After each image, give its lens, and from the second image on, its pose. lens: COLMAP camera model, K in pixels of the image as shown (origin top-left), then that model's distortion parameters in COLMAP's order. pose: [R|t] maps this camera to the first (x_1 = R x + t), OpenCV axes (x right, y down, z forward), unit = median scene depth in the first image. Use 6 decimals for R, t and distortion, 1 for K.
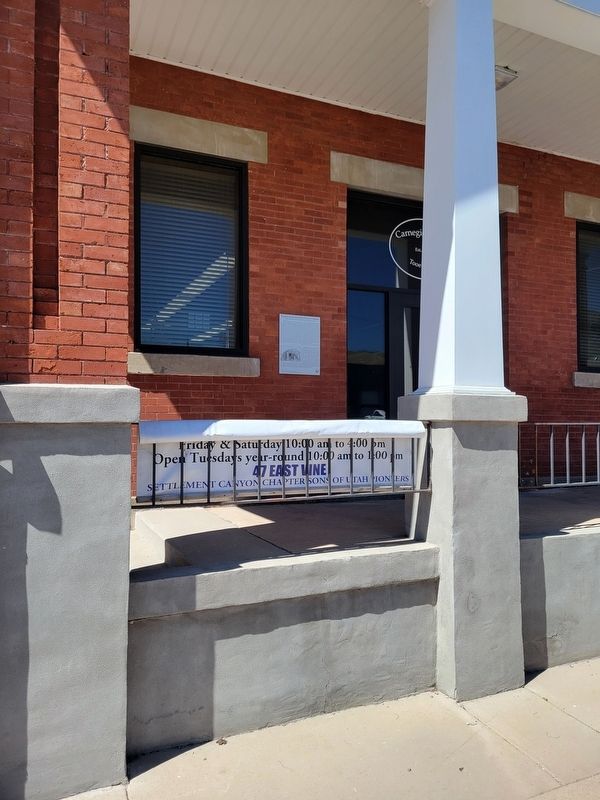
lens RADIAL K [[593.9, 0, 286.8], [0, 593.9, 402.6], [0, 0, 1]] dist [0.032556, -0.003152]
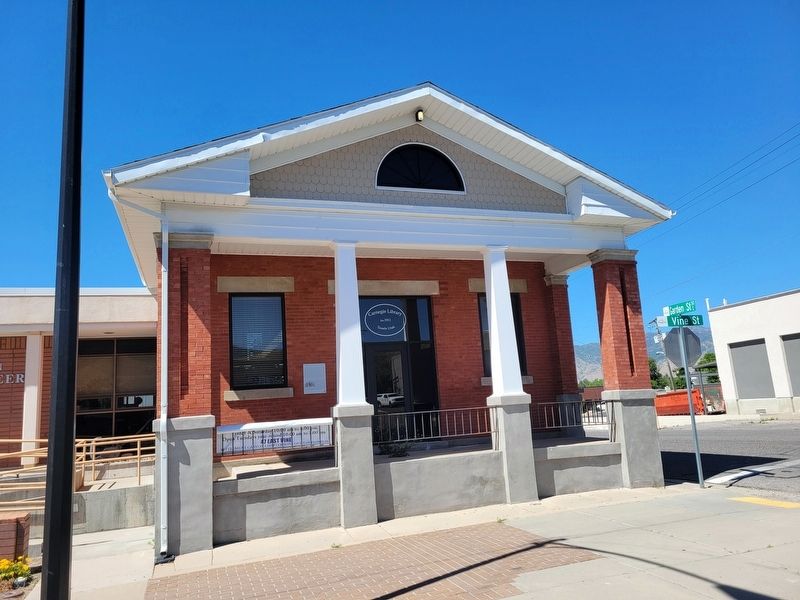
lens RADIAL K [[593.9, 0, 402.7], [0, 593.9, 299.2], [0, 0, 1]] dist [0.032556, -0.003152]
pose [[0.995101, -0.078213, -0.060478, 0.753326], [0.068836, 0.987176, -0.144031, -0.085395], [0.070967, 0.139162, 0.987723, -1.626920]]
